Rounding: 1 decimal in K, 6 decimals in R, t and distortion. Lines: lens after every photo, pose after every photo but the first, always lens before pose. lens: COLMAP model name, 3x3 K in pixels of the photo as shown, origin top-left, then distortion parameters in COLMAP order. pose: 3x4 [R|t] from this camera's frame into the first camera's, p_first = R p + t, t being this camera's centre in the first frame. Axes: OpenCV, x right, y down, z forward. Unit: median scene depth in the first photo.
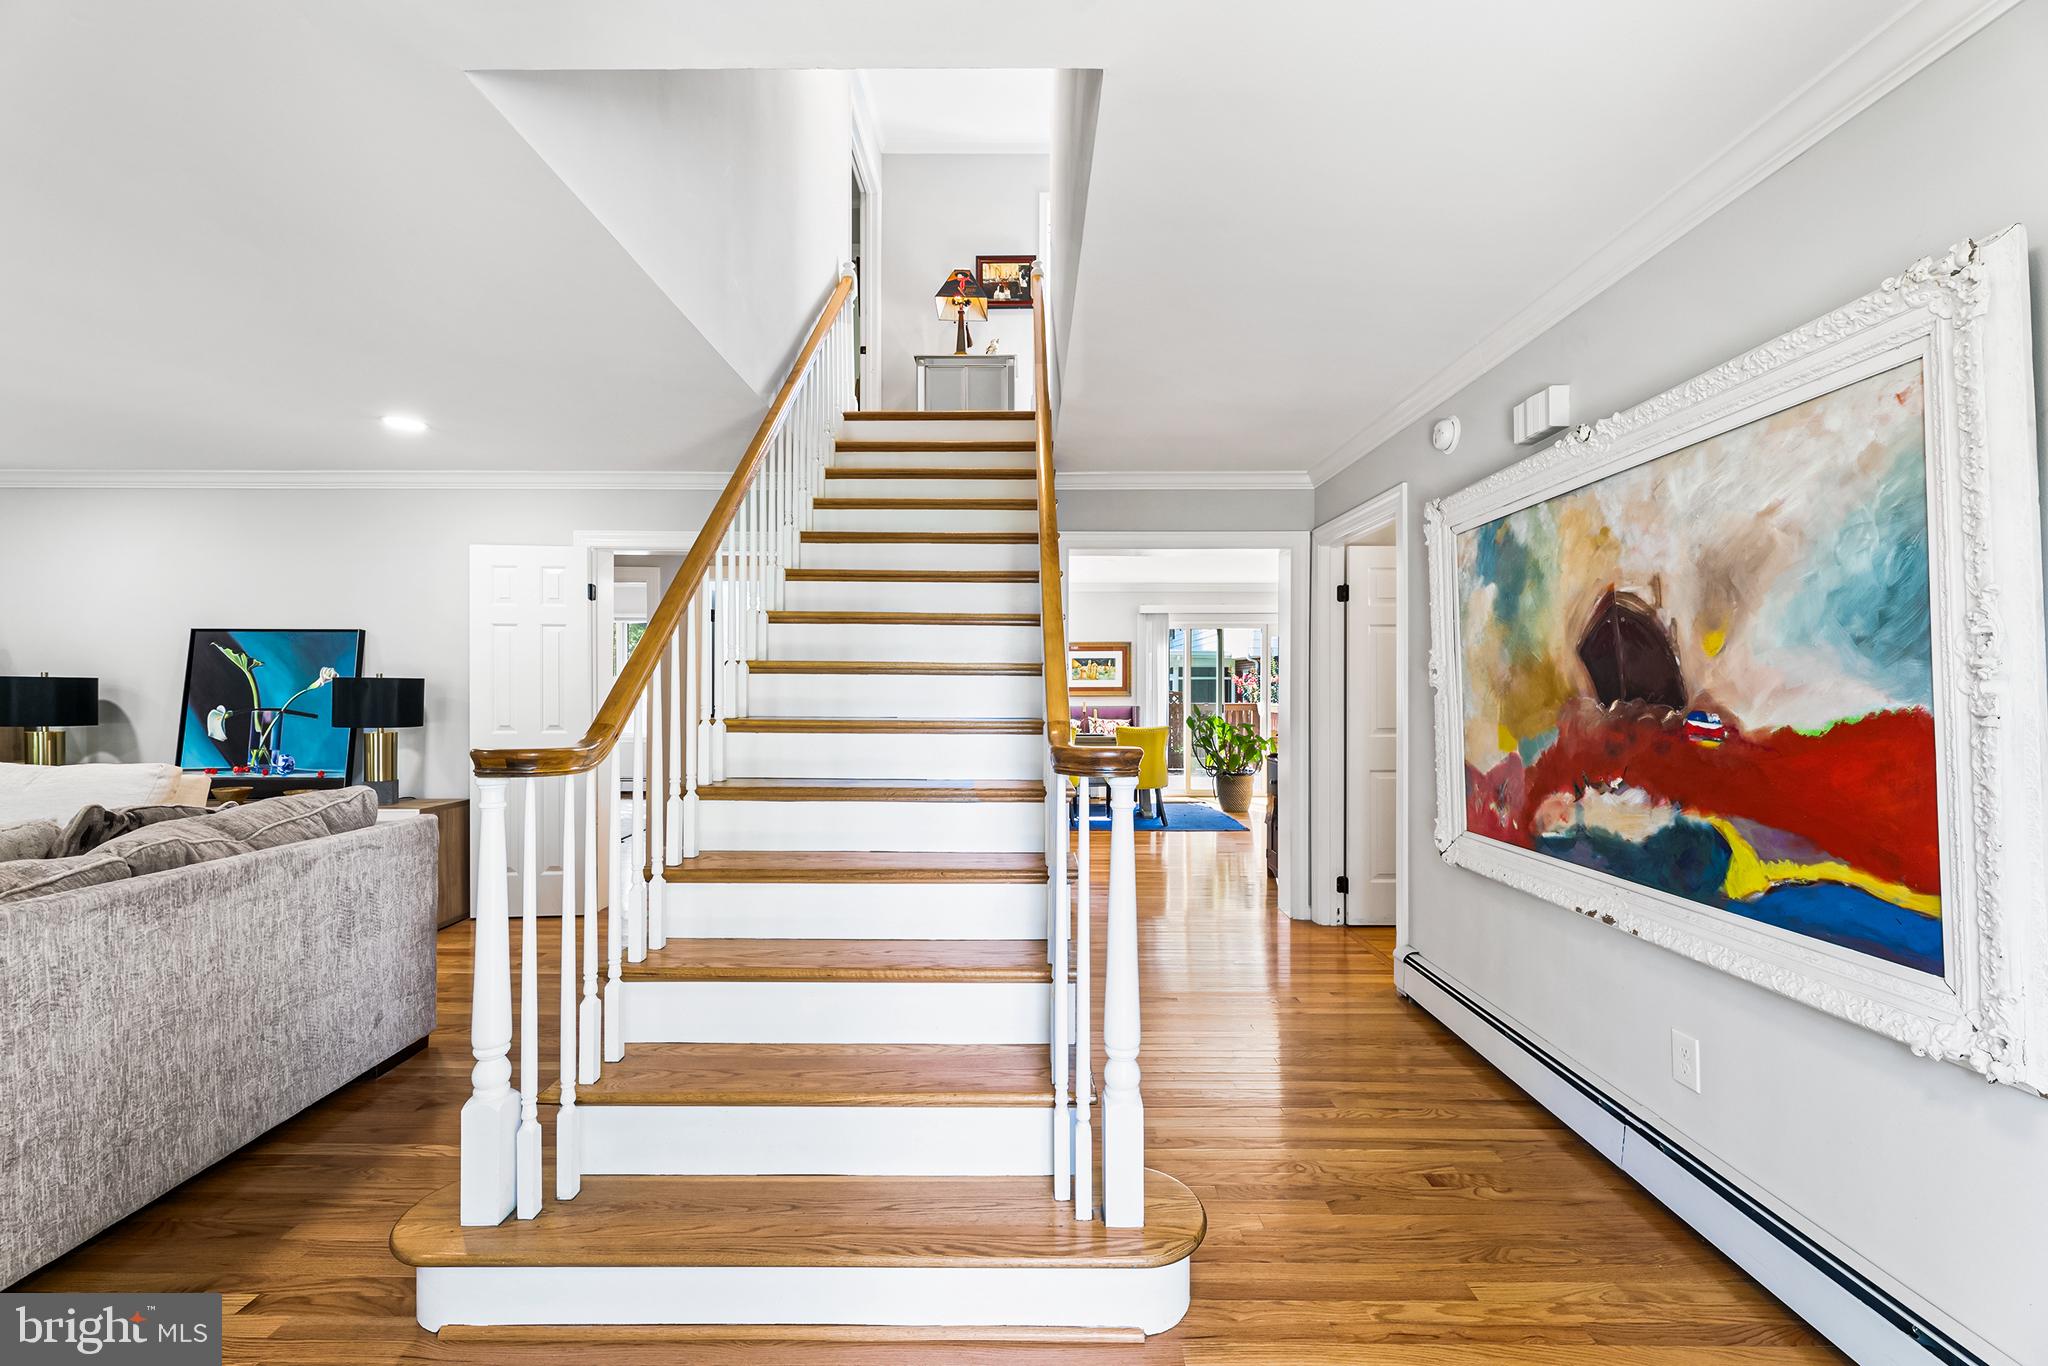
lens RADIAL K [[836.5, 0, 1022.3], [0, 836.5, 687.5], [0, 0, 1]] dist [0.001964, 0.000716]
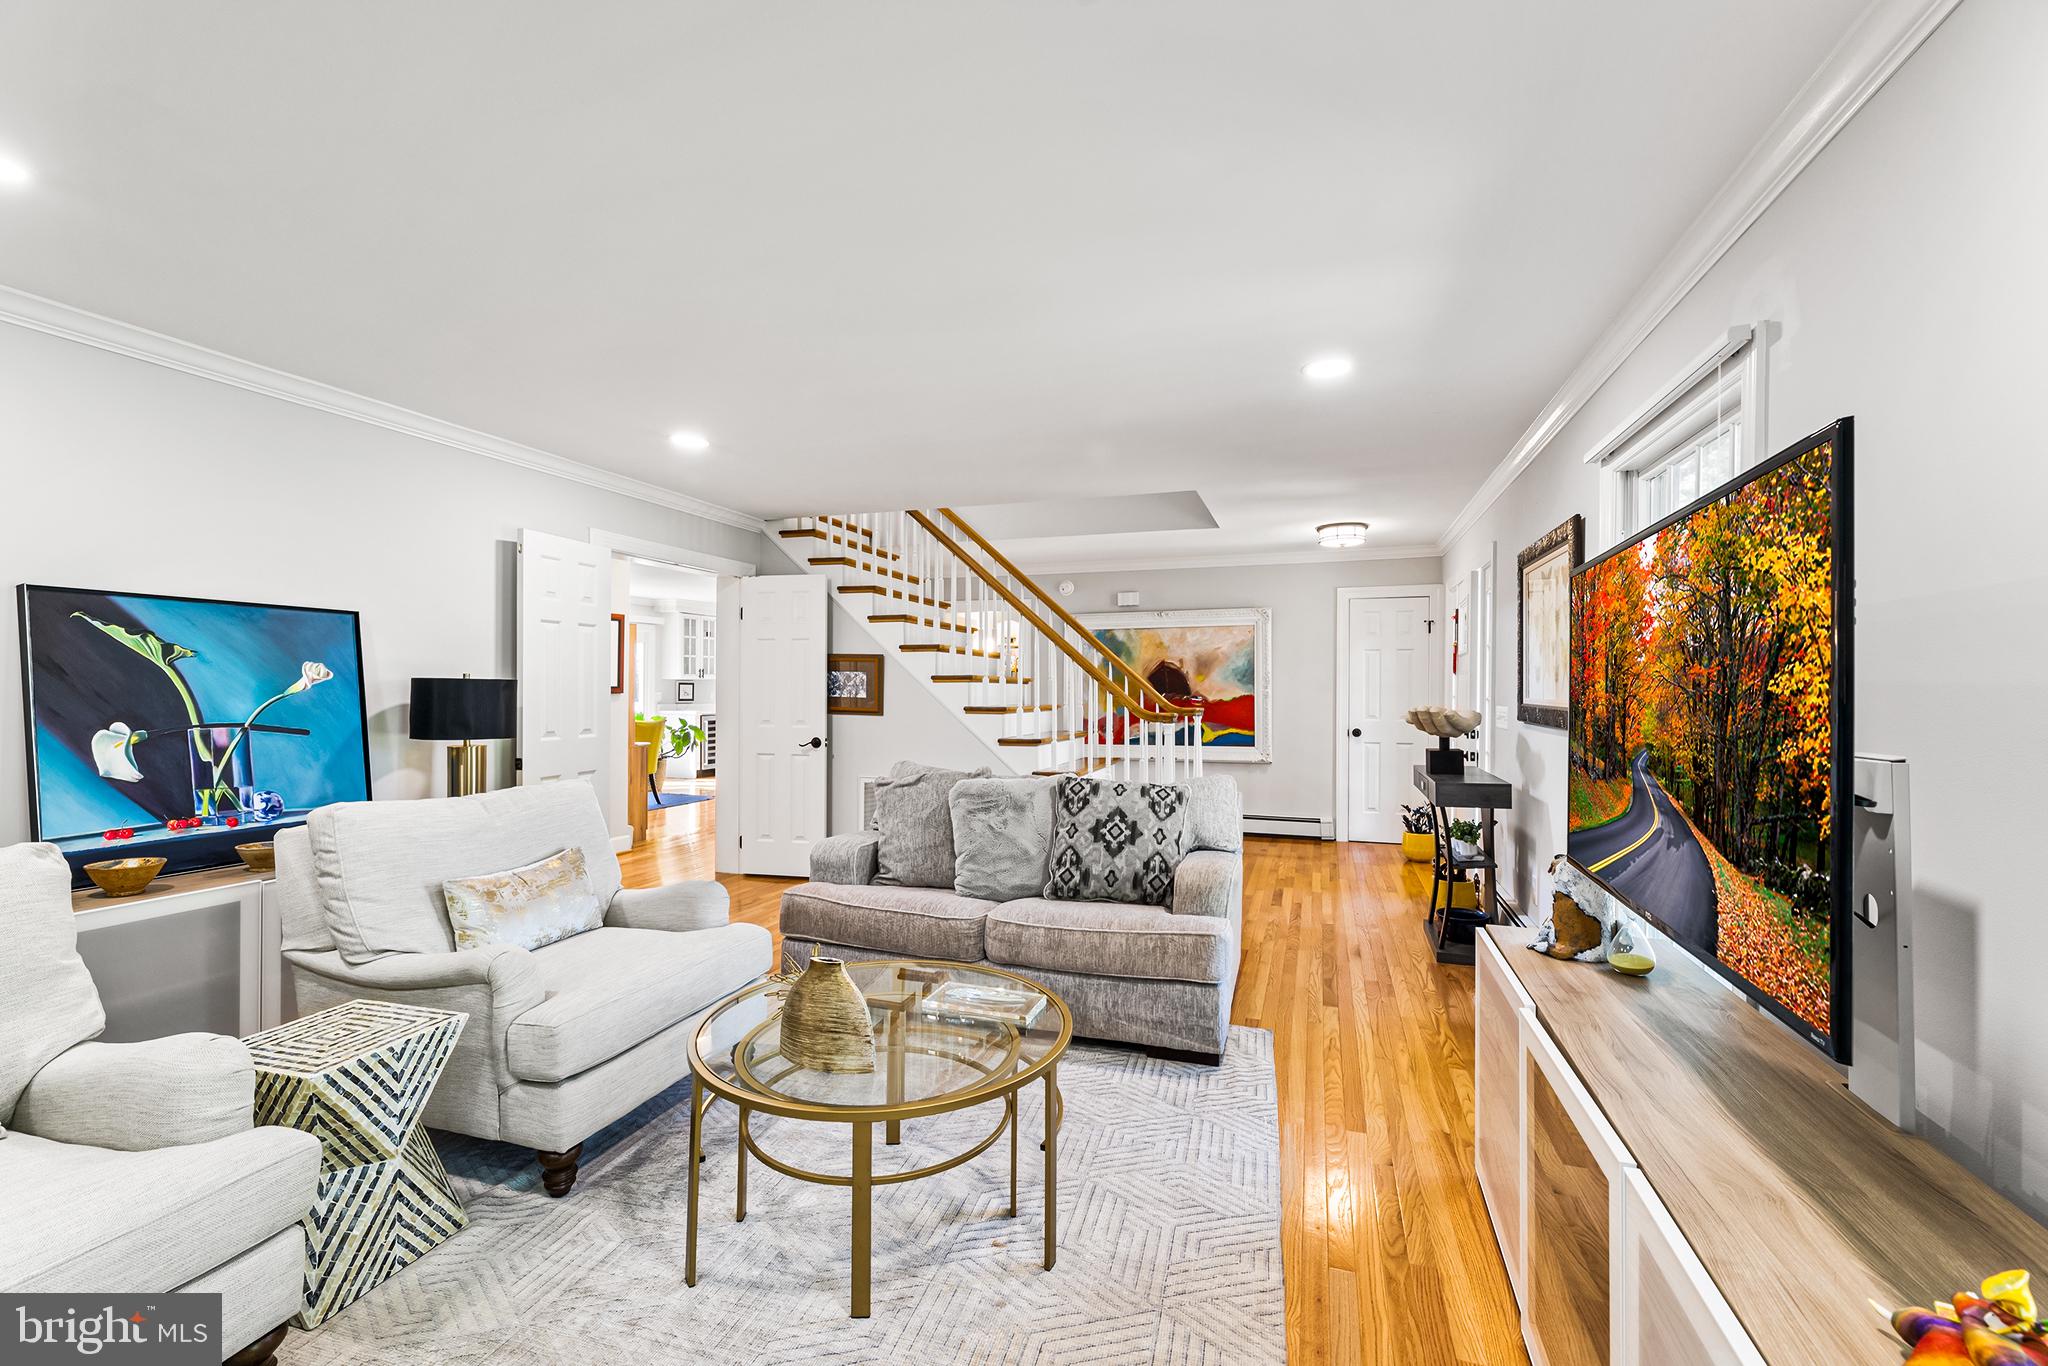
lens RADIAL K [[836.5, 0, 1022.3], [0, 836.5, 687.5], [0, 0, 1]] dist [0.001964, 0.000716]
pose [[0.328210, -0.000341, 0.944605, -2.990097], [-0.002971, 0.999995, 0.001393, -0.013178], [-0.944600, -0.003264, 0.328207, 0.475261]]
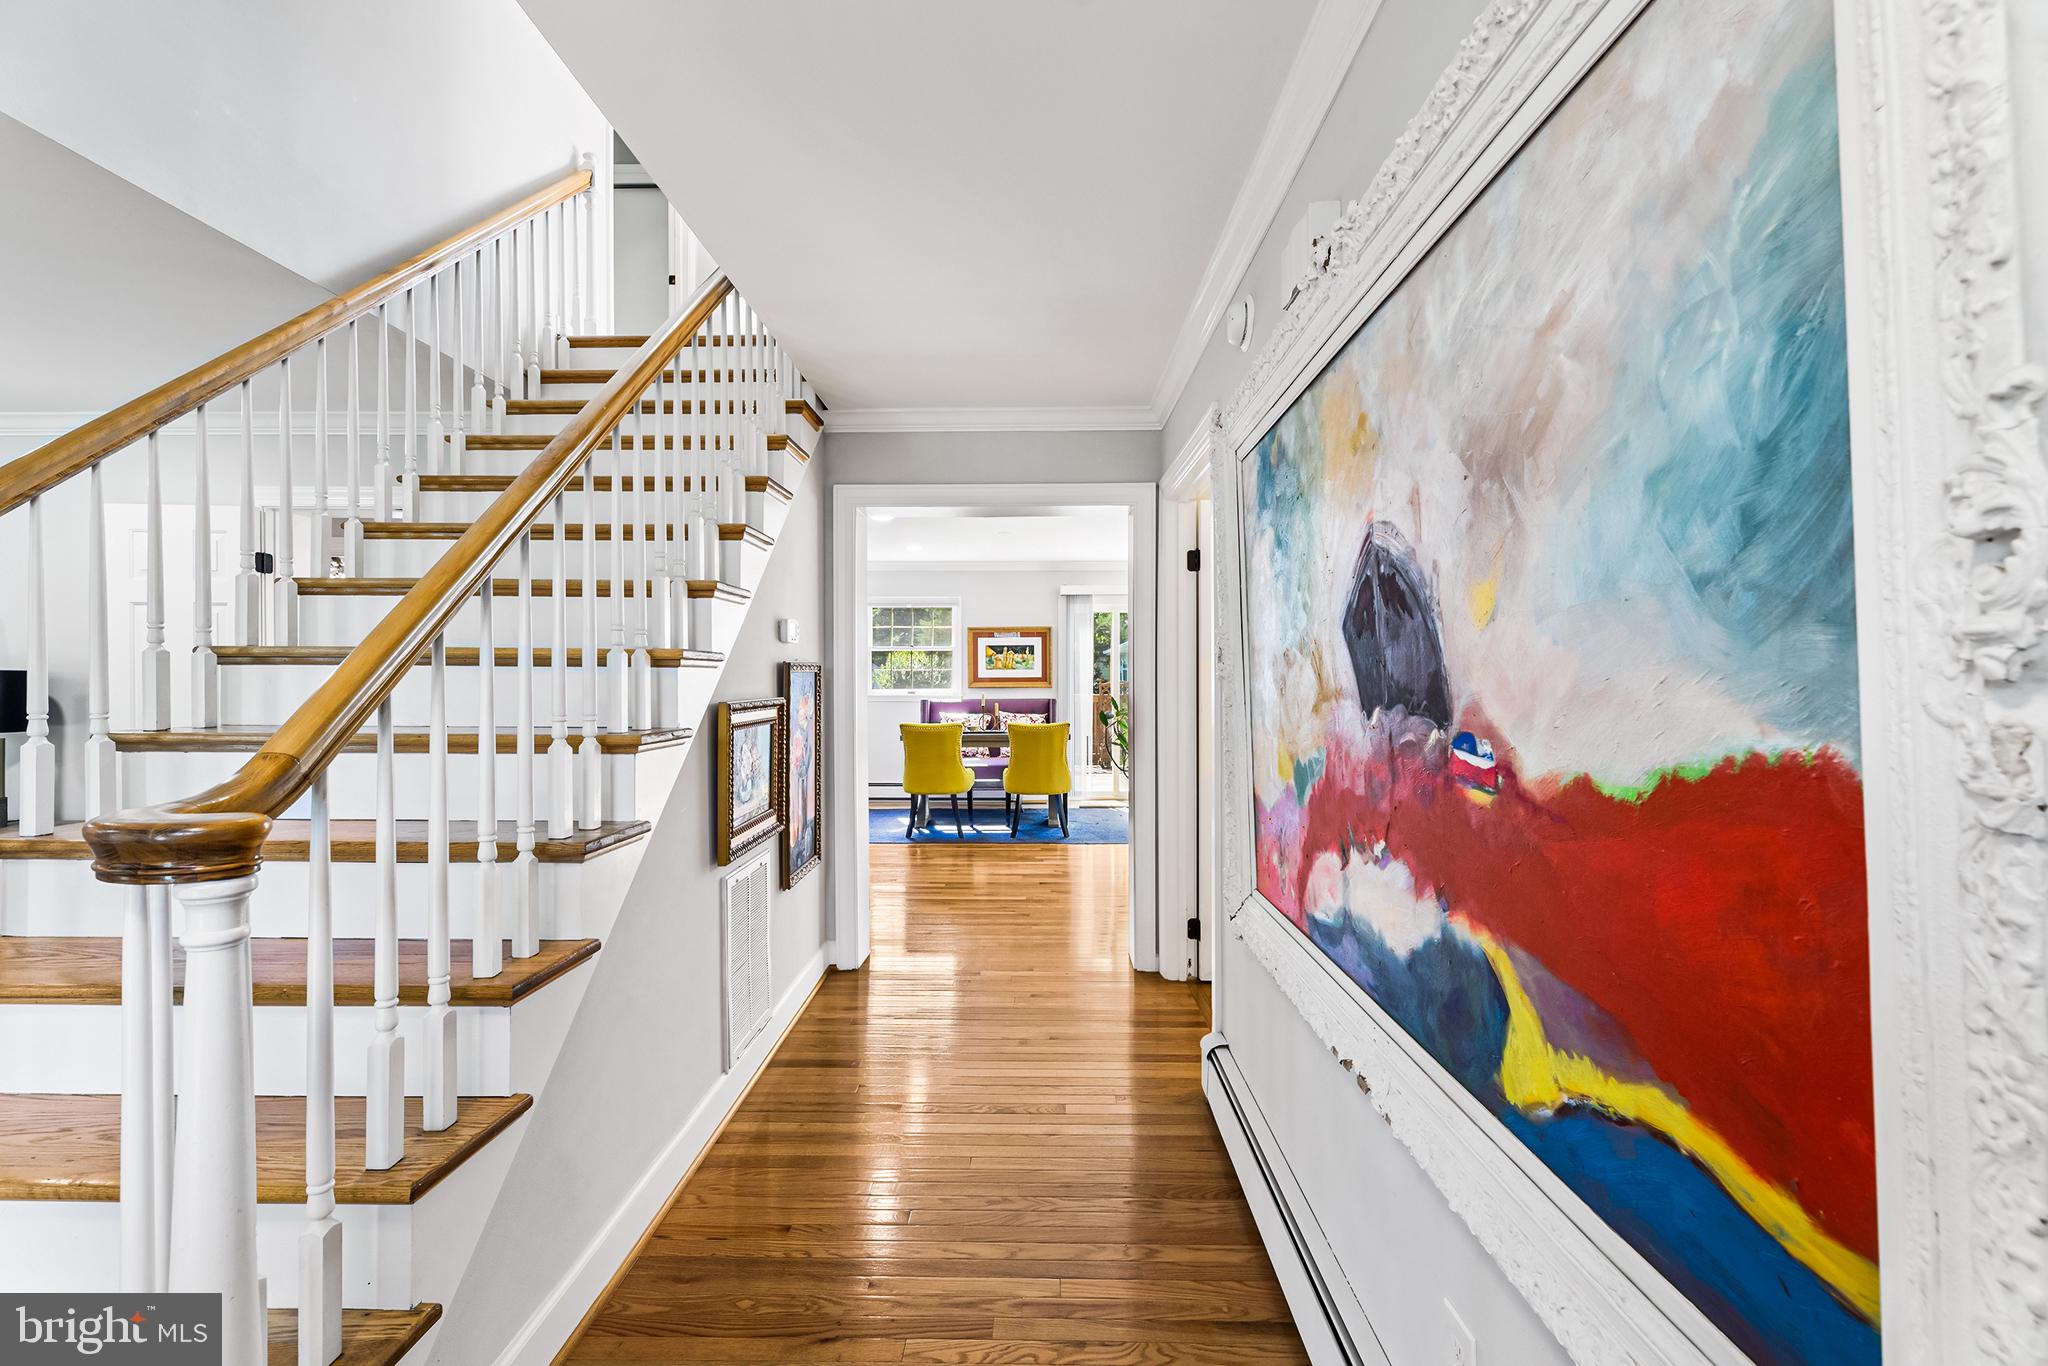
lens RADIAL K [[842.4, 0, 1023.4], [0, 842.4, 677.1], [0, 0, 1]] dist [-0.003421, -0.000777]
pose [[0.999879, -0.000310, -0.015575, 0.519801], [0.000321, 1.000000, 0.000678, -0.007423], [0.015574, -0.000683, 0.999878, 0.450250]]
